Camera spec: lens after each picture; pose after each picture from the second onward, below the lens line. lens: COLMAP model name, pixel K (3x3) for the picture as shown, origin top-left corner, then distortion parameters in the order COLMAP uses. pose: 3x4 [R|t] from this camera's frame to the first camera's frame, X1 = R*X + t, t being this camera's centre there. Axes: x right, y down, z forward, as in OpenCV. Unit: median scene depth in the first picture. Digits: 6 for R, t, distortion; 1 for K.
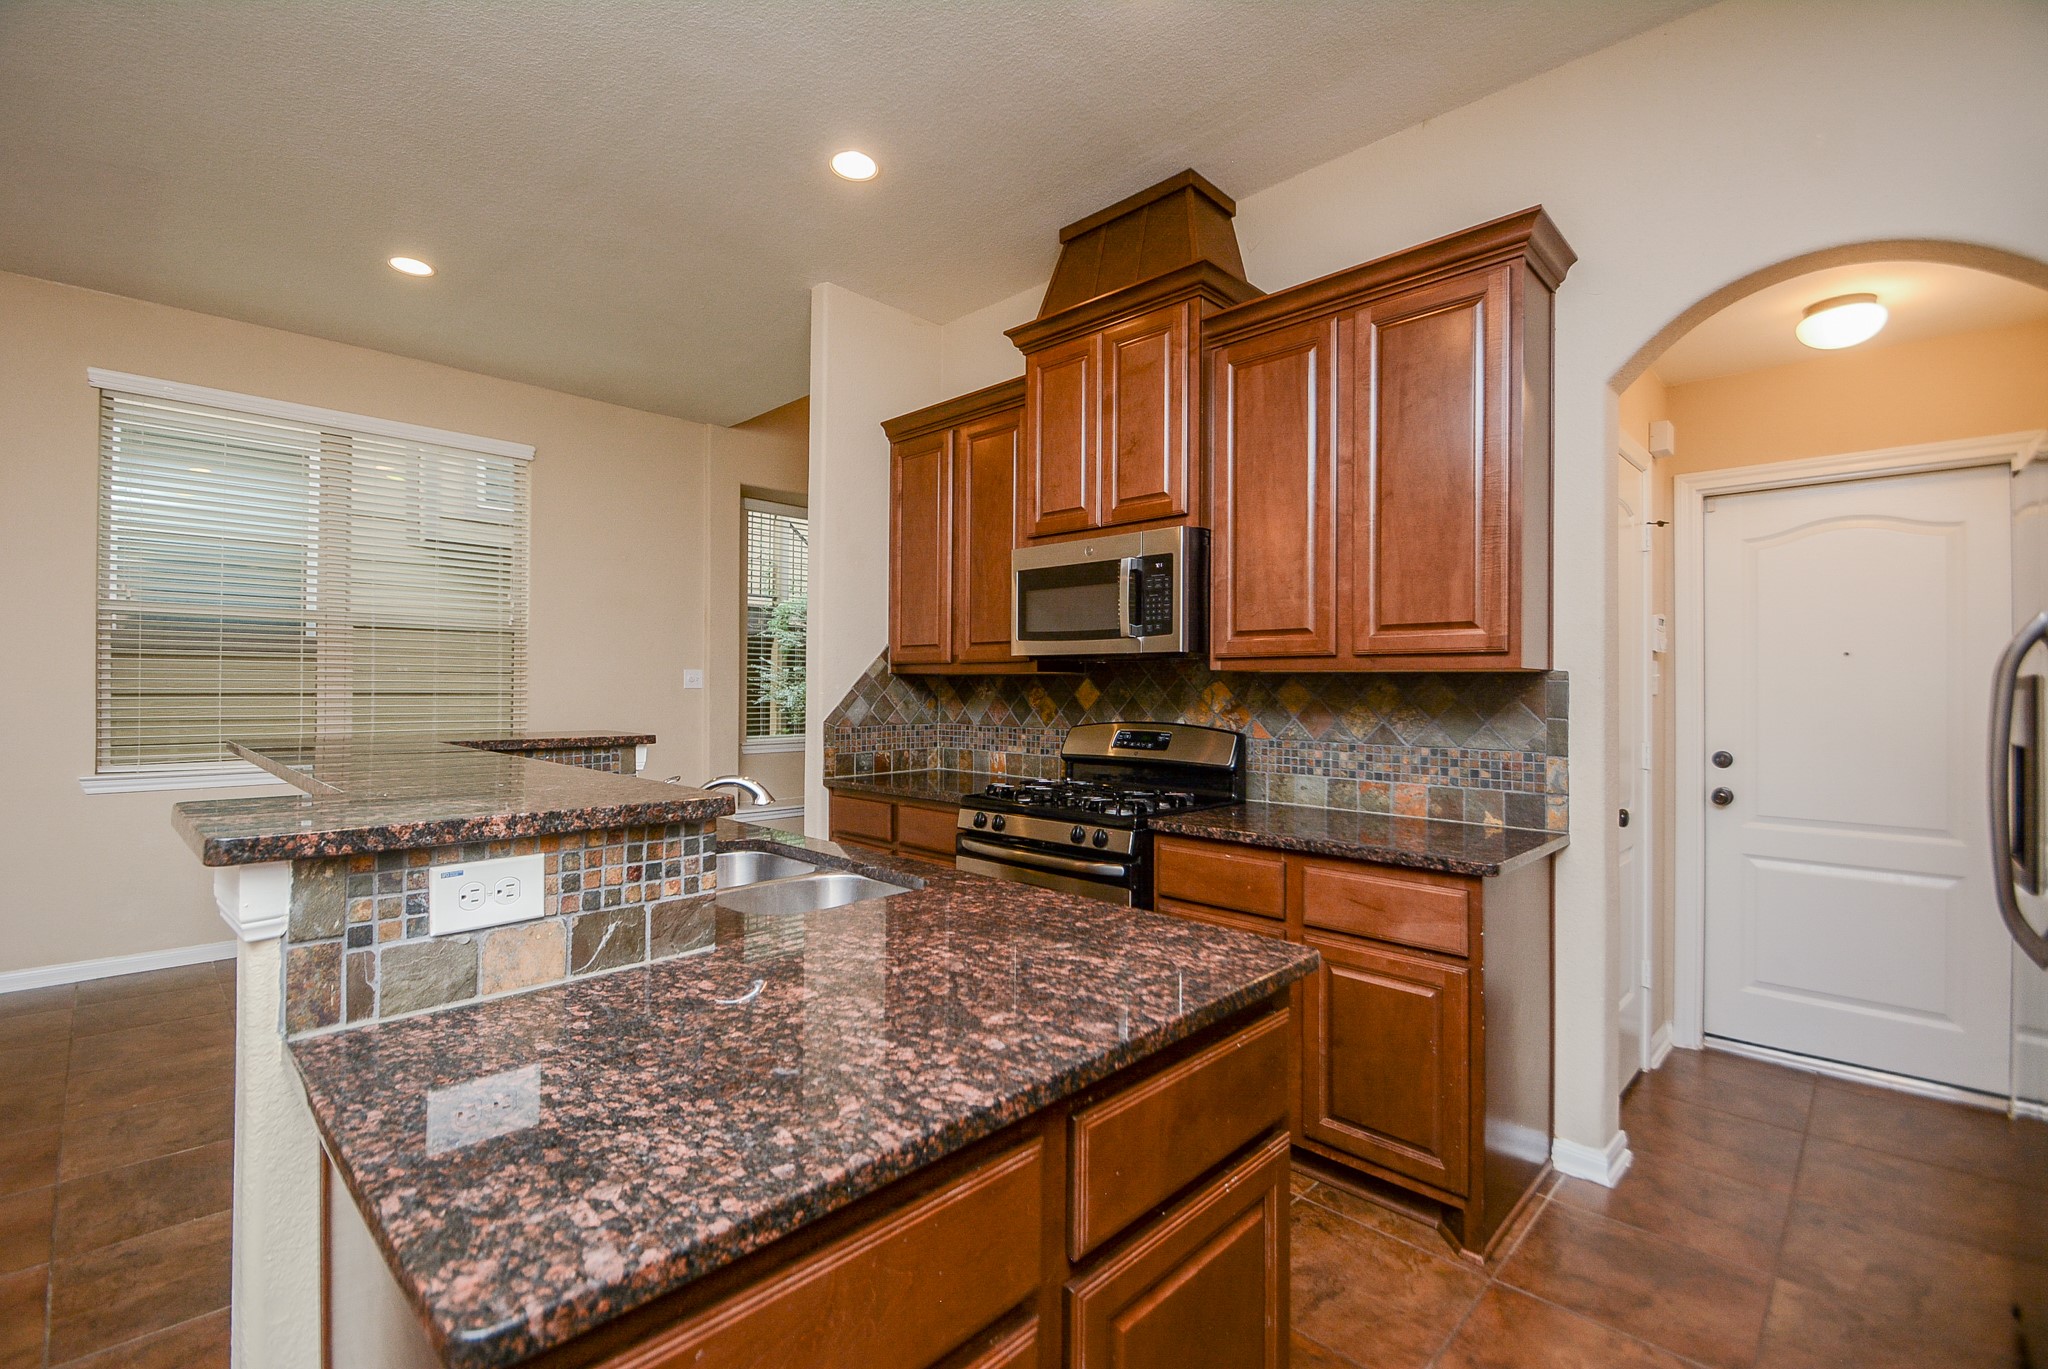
lens RADIAL K [[919.8, 0, 1039.6], [0, 919.8, 684.9], [0, 0, 1]] dist [0.009829, -0.008195]
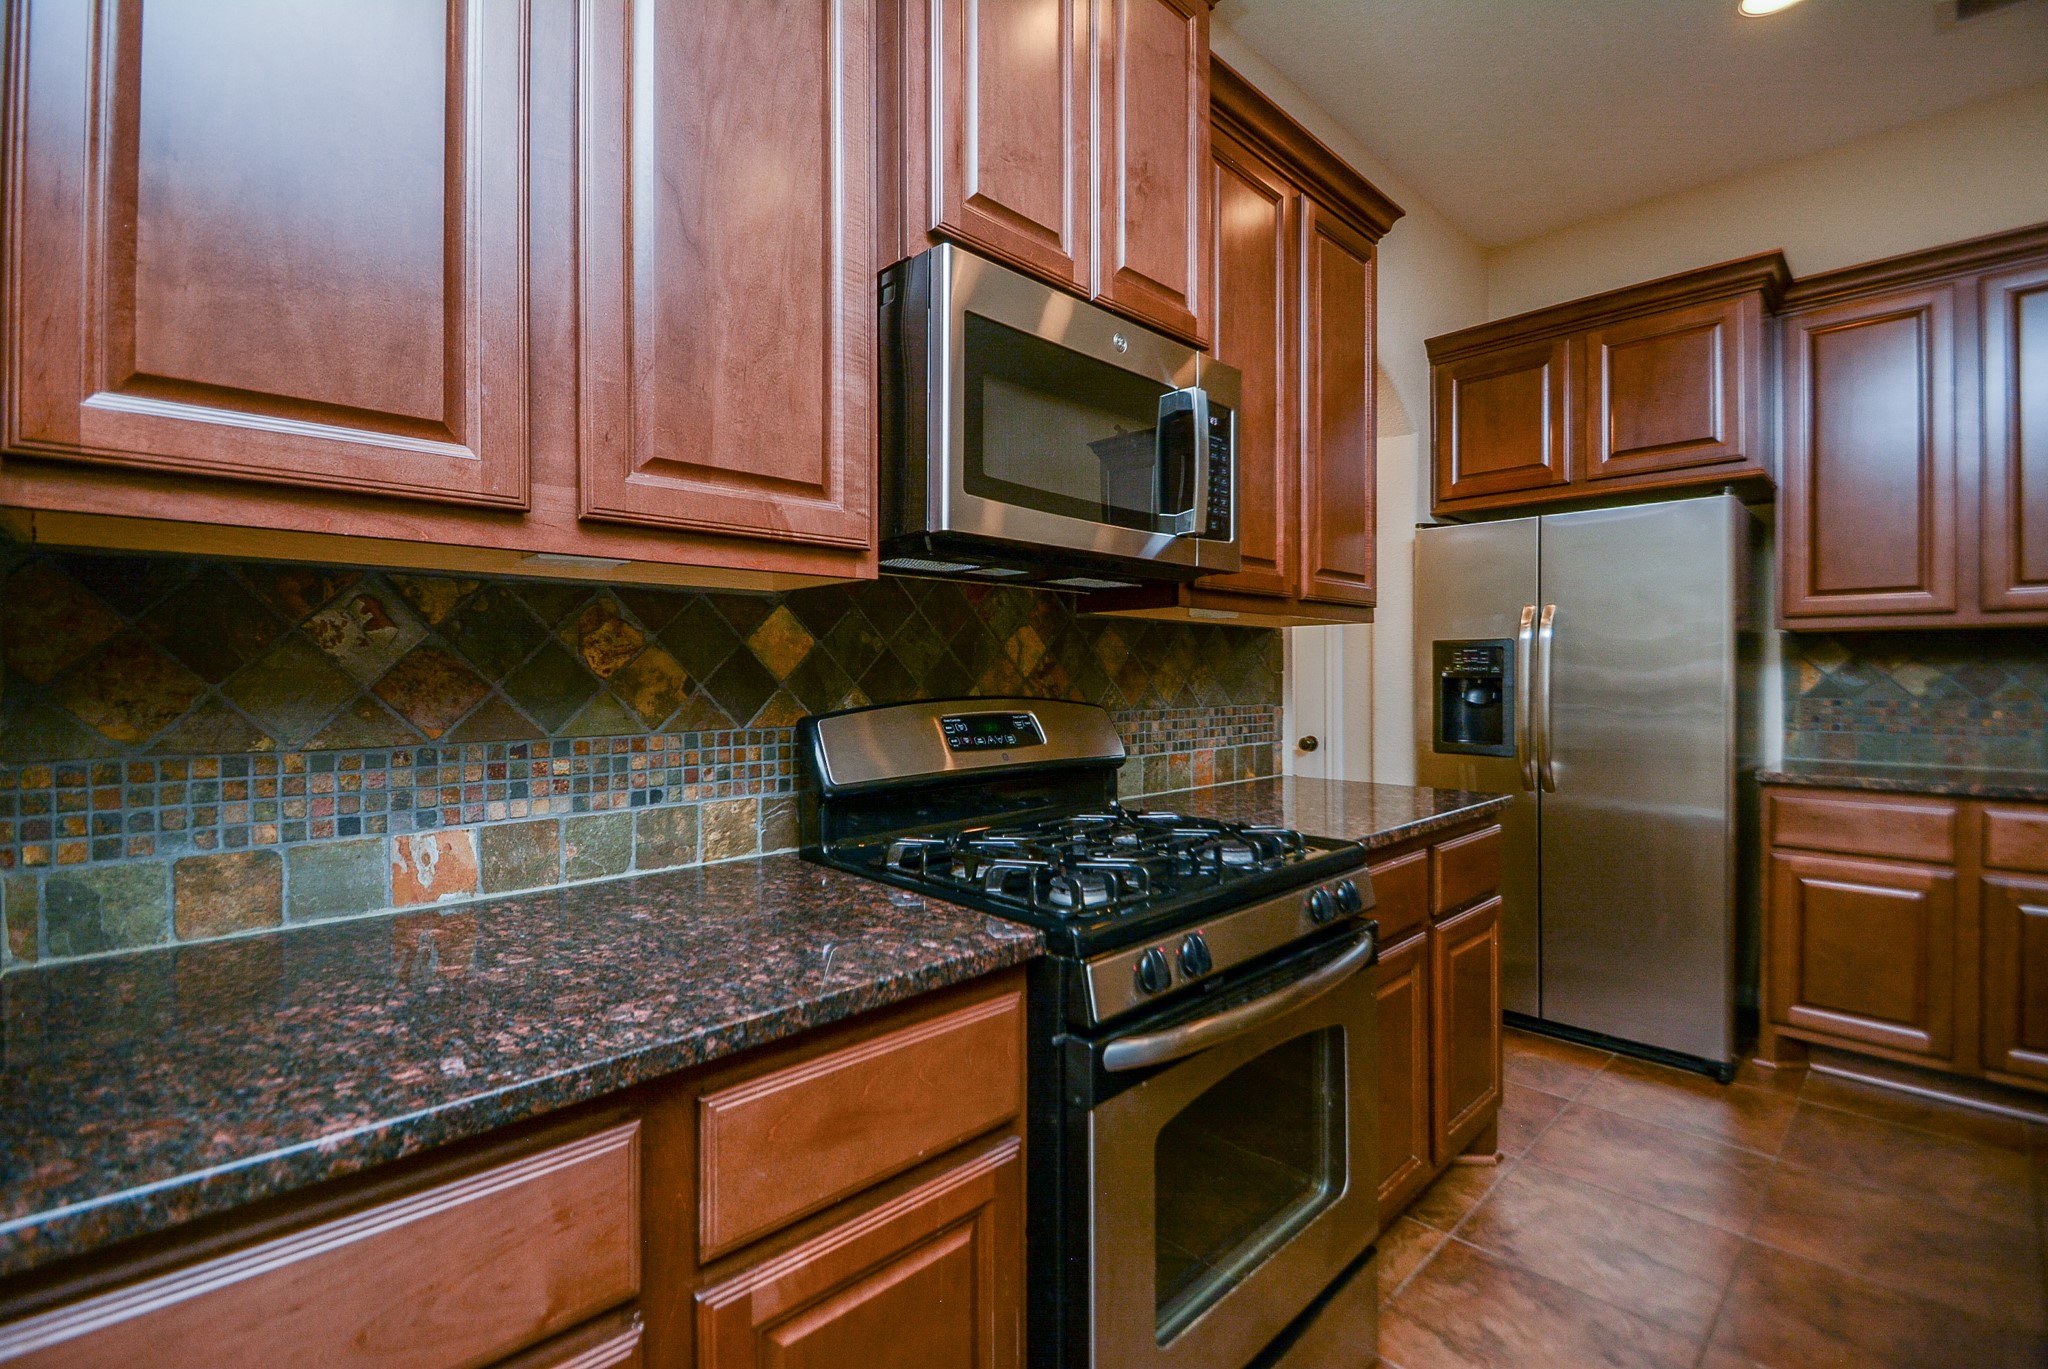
lens RADIAL K [[919.8, 0, 1005.6], [0, 919.8, 671.3], [0, 0, 1]] dist [0.009829, -0.008195]
pose [[0.035745, -0.006401, 0.999340, -0.450581], [-0.003114, 0.999974, 0.006516, 0.025024], [-0.999356, -0.003345, 0.035724, 1.072862]]
